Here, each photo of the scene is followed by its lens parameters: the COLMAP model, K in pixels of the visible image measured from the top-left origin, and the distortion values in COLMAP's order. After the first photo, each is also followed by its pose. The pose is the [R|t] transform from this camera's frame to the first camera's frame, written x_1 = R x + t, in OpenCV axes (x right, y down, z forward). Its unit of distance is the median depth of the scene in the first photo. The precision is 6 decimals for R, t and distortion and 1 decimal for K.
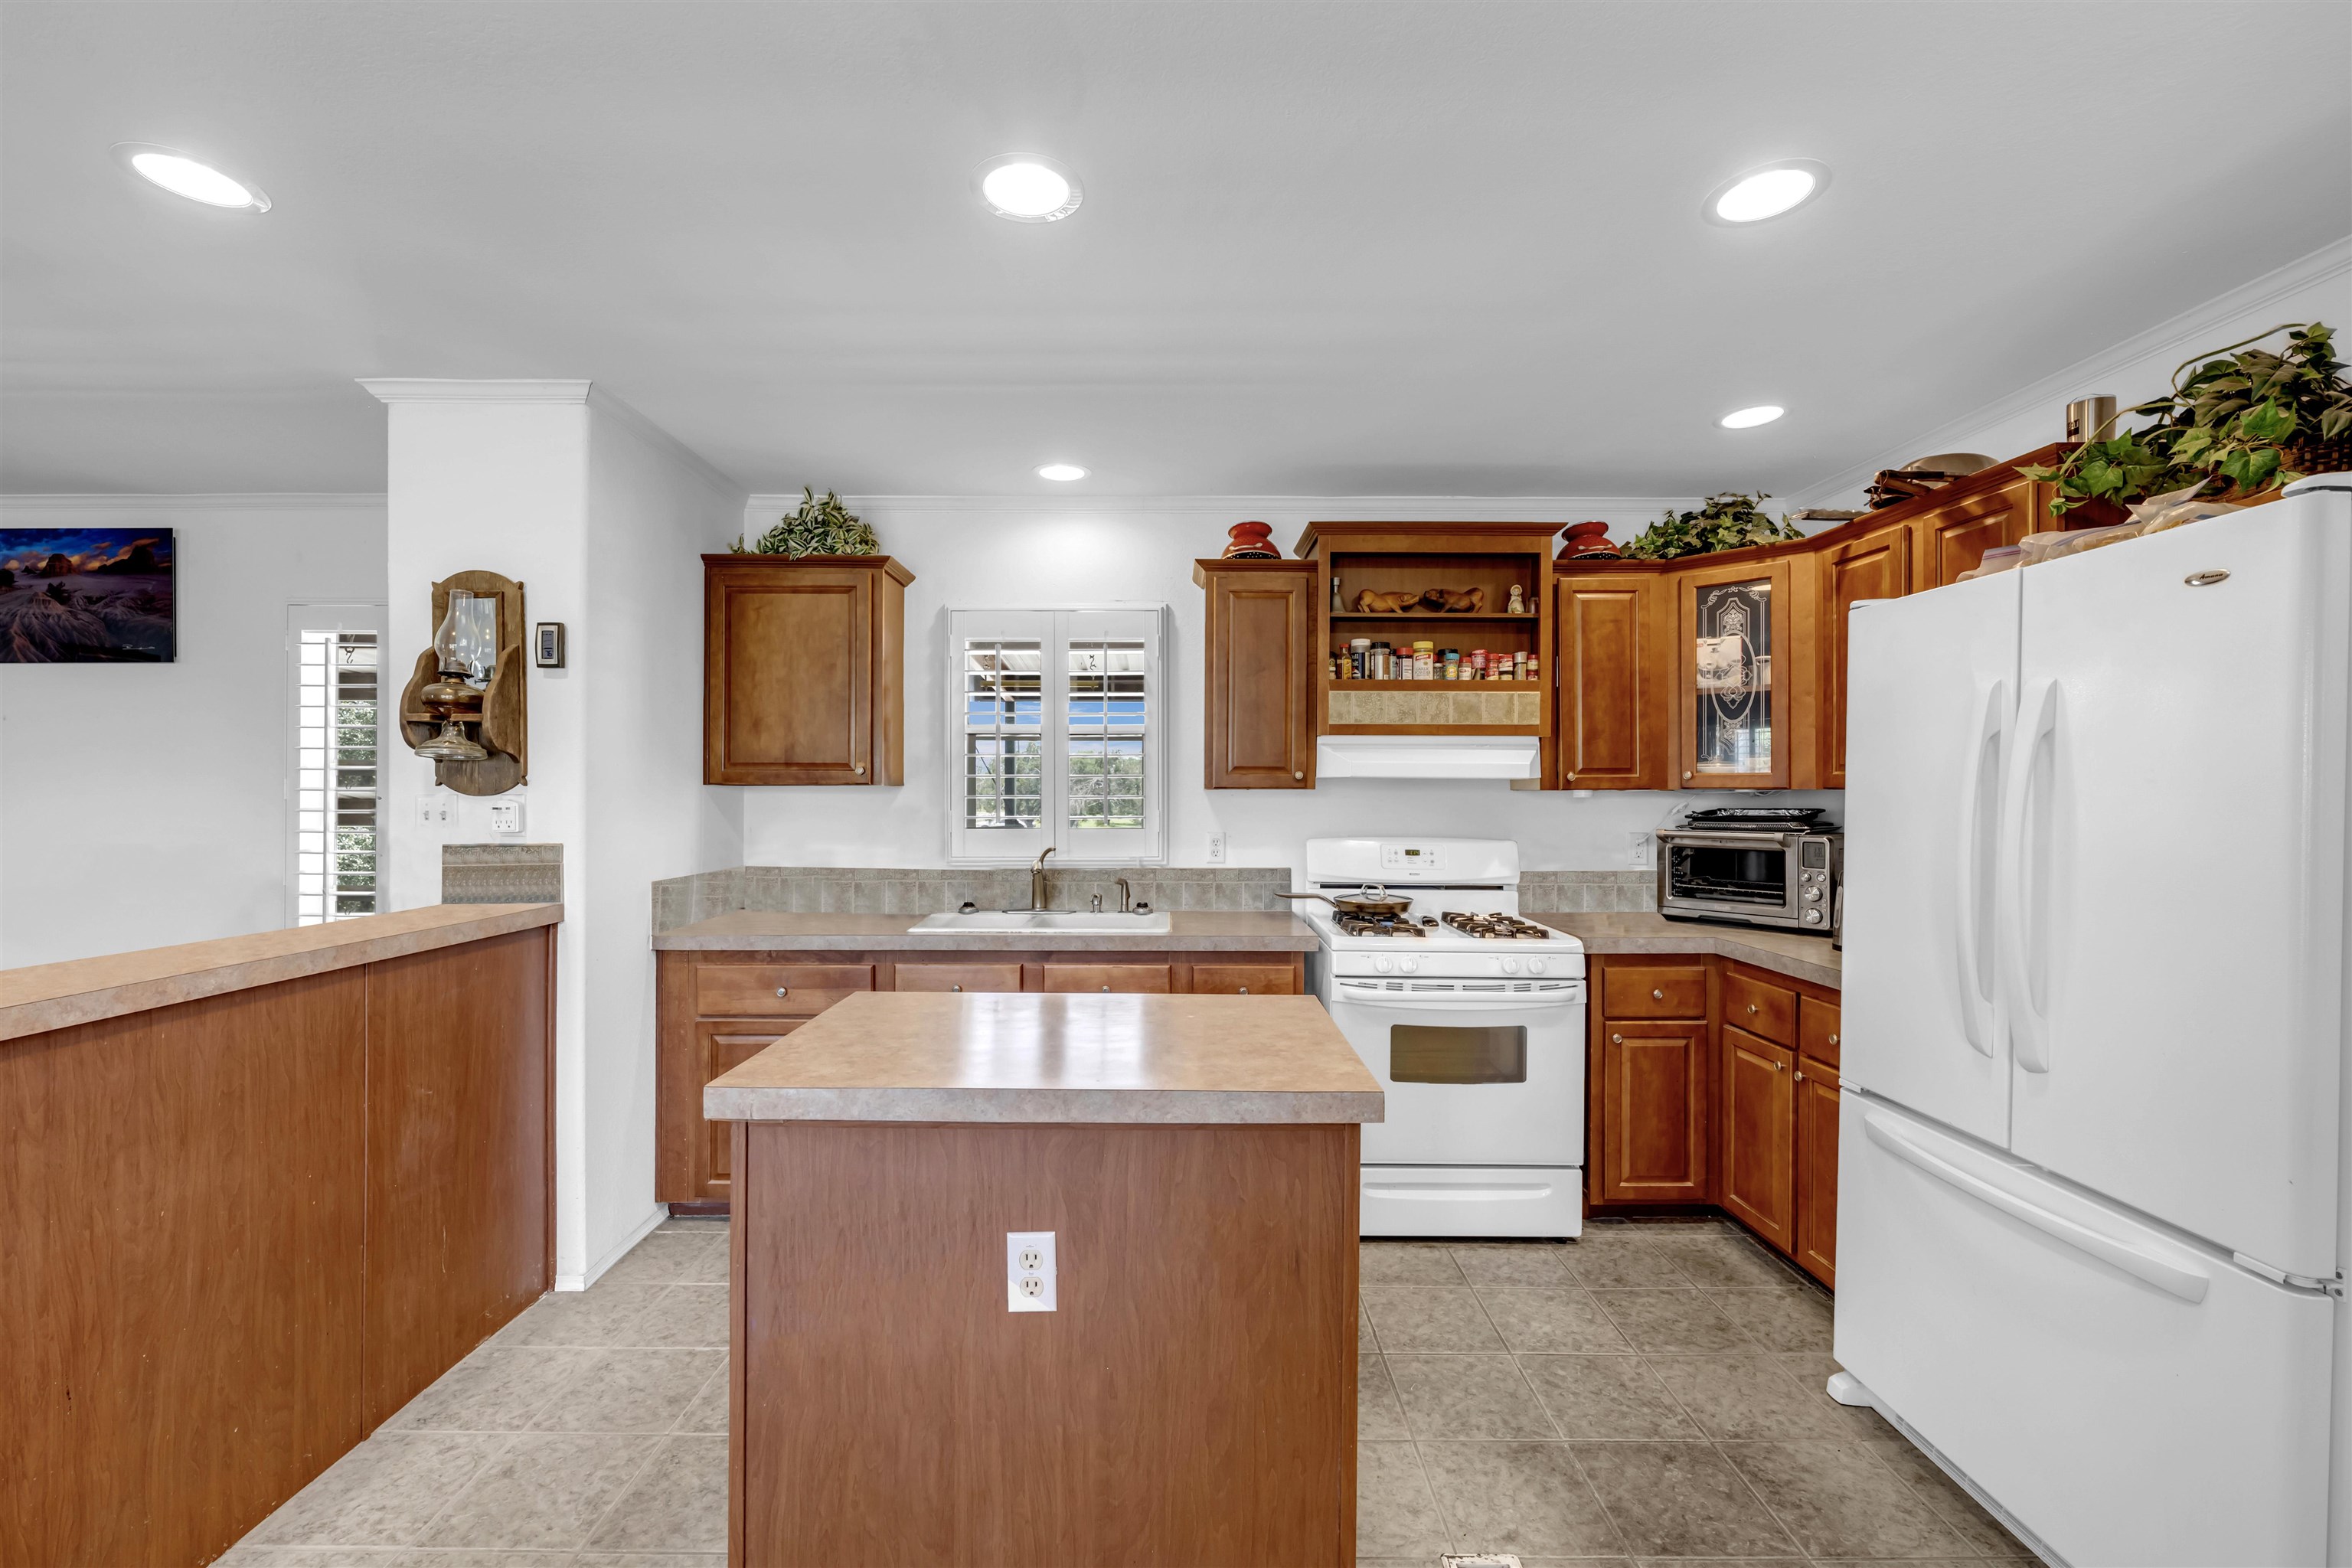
lens RADIAL K [[994.2, 0, 1159.0], [0, 994.2, 799.7], [0, 0, 1]] dist [-0.003545, 0.000145]
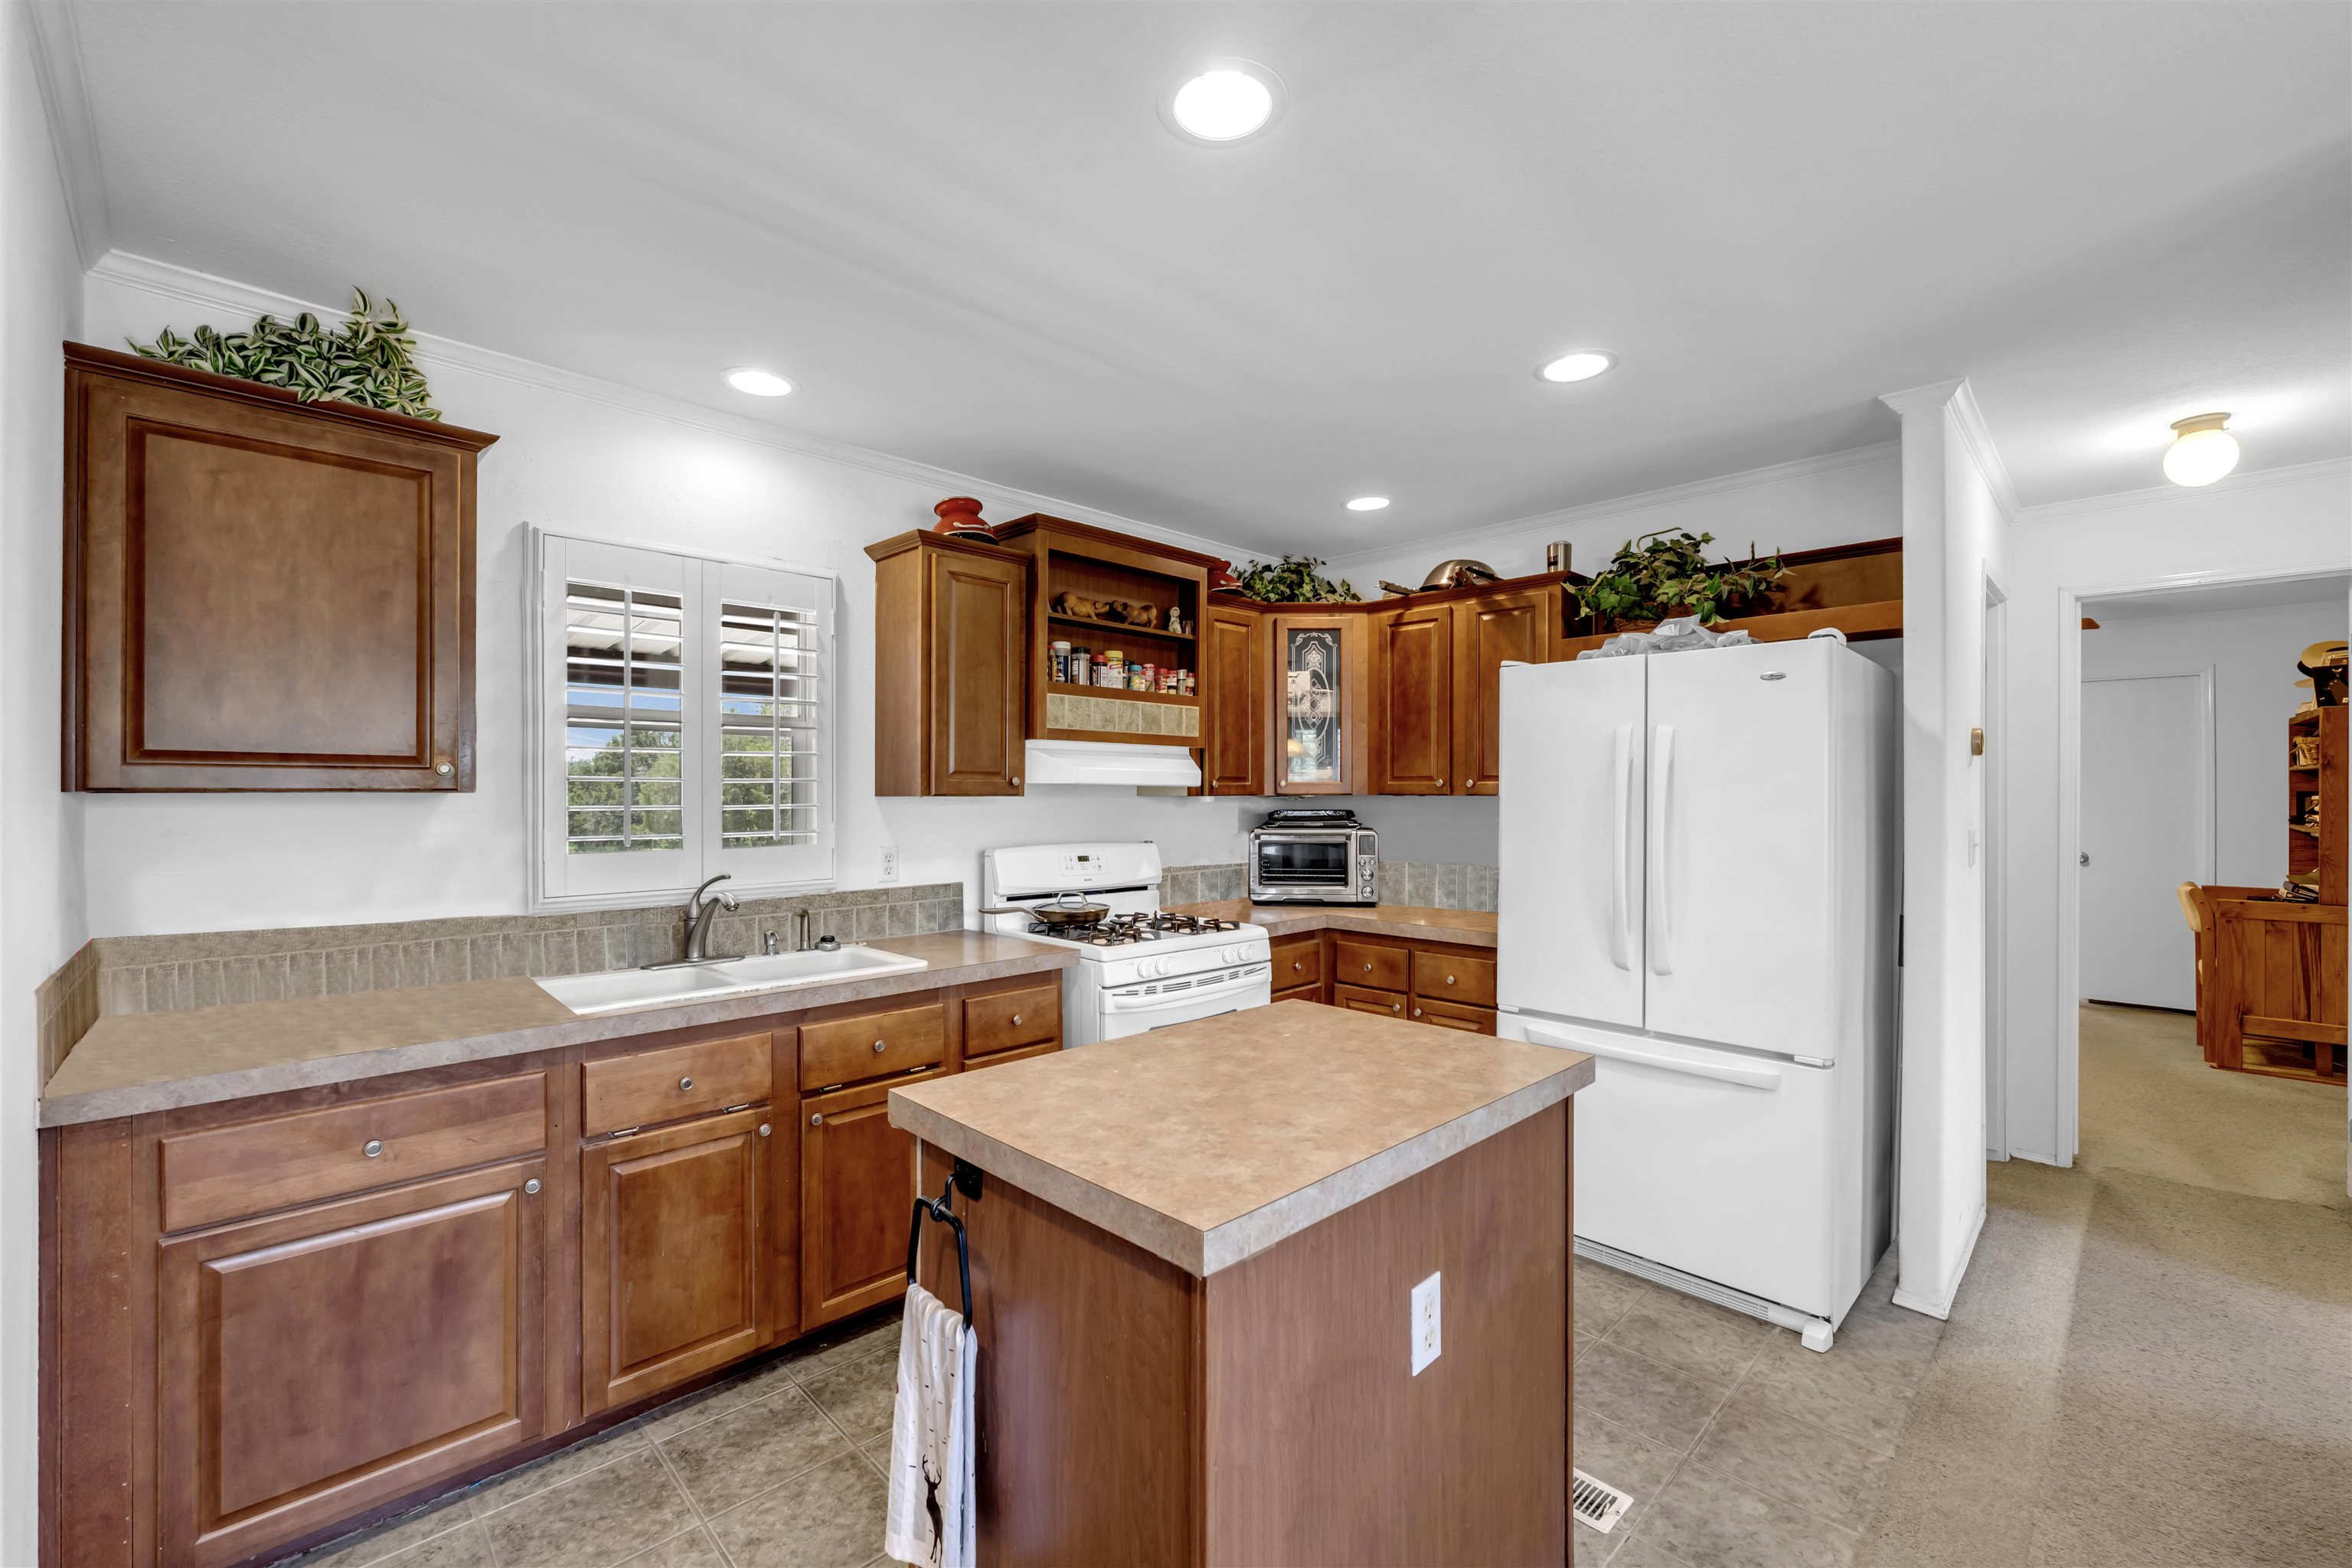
lens RADIAL K [[994.2, 0, 1240.9], [0, 994.2, 798.9], [0, 0, 1]] dist [-0.003545, 0.000145]
pose [[0.697536, -0.005533, 0.716529, -0.380899], [0.008178, 0.999967, -0.000240, -0.006040], [-0.716503, 0.006027, 0.697558, 0.199091]]
